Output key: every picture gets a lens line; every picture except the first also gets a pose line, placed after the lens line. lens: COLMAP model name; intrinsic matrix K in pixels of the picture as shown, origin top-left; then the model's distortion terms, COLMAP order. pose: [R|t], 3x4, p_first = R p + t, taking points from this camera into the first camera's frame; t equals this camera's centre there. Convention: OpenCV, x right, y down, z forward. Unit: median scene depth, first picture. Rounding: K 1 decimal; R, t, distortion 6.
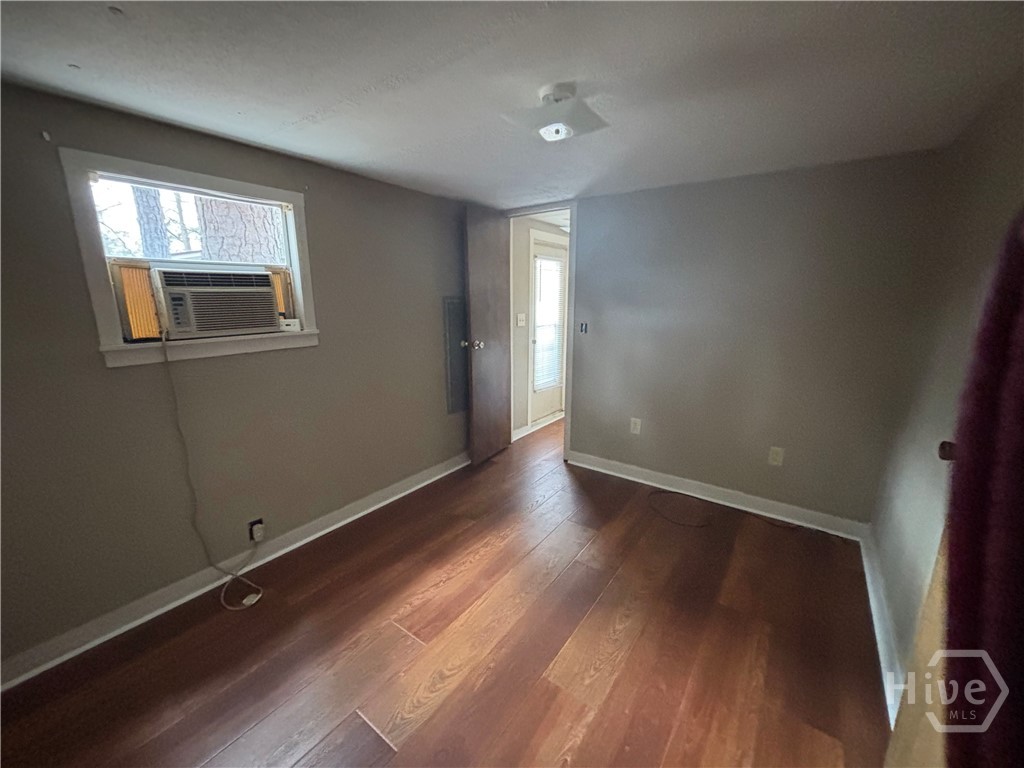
lens RADIAL K [[413.5, 0, 512.0], [0, 413.5, 384.0], [0, 0, 1]] dist [0.000462, 0.000092]
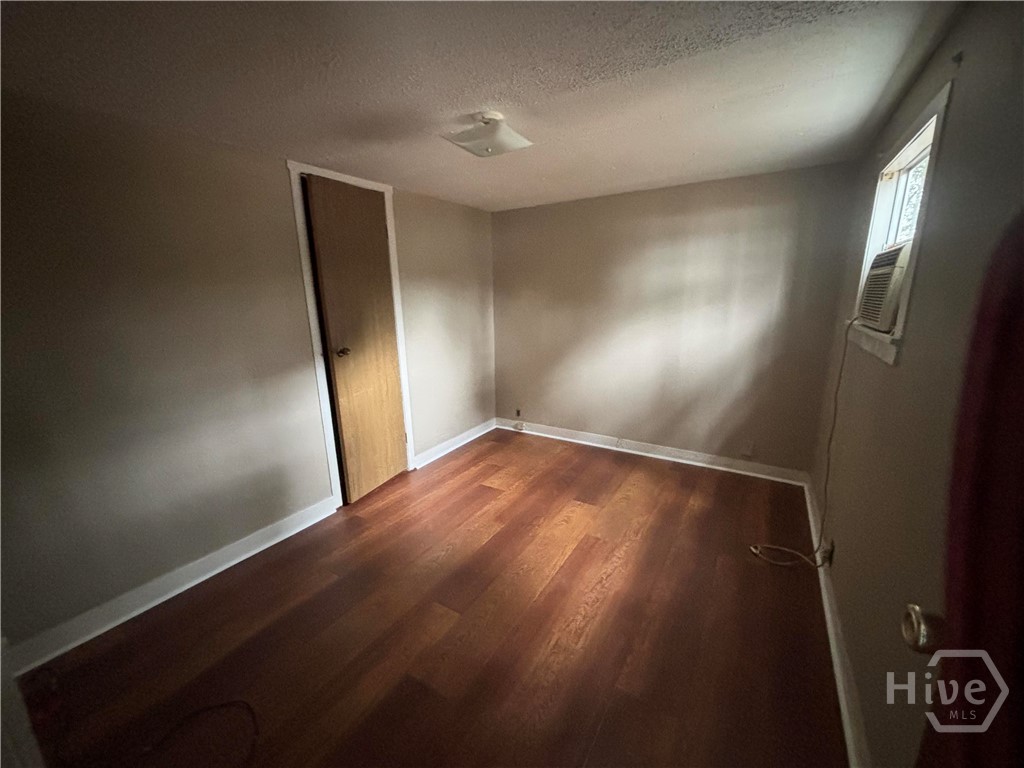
lens RADIAL K [[413.5, 0, 512.0], [0, 413.5, 384.0], [0, 0, 1]] dist [0.000462, 0.000092]
pose [[-0.996725, 0.046835, -0.065930, 0.112239], [0.013762, 0.901578, 0.432398, -0.437266], [0.079692, 0.430075, -0.899269, 1.983068]]
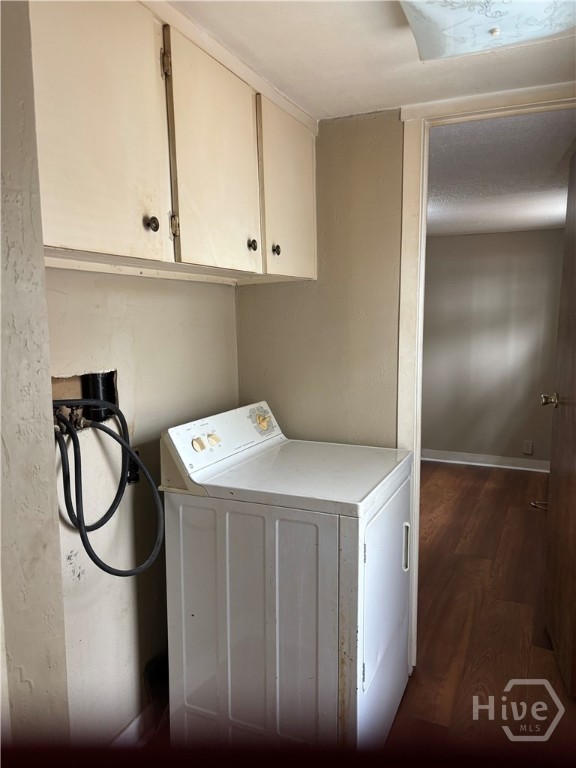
lens RADIAL K [[585.8, 0, 288.0], [0, 585.8, 384.0], [0, 0, 1]] dist [-0.003649, -0.002094]
pose [[-0.980431, 0.023991, -0.195394, 0.796967], [-0.042072, 0.944079, 0.327024, -0.663558], [0.192313, 0.328845, -0.924595, 3.035401]]
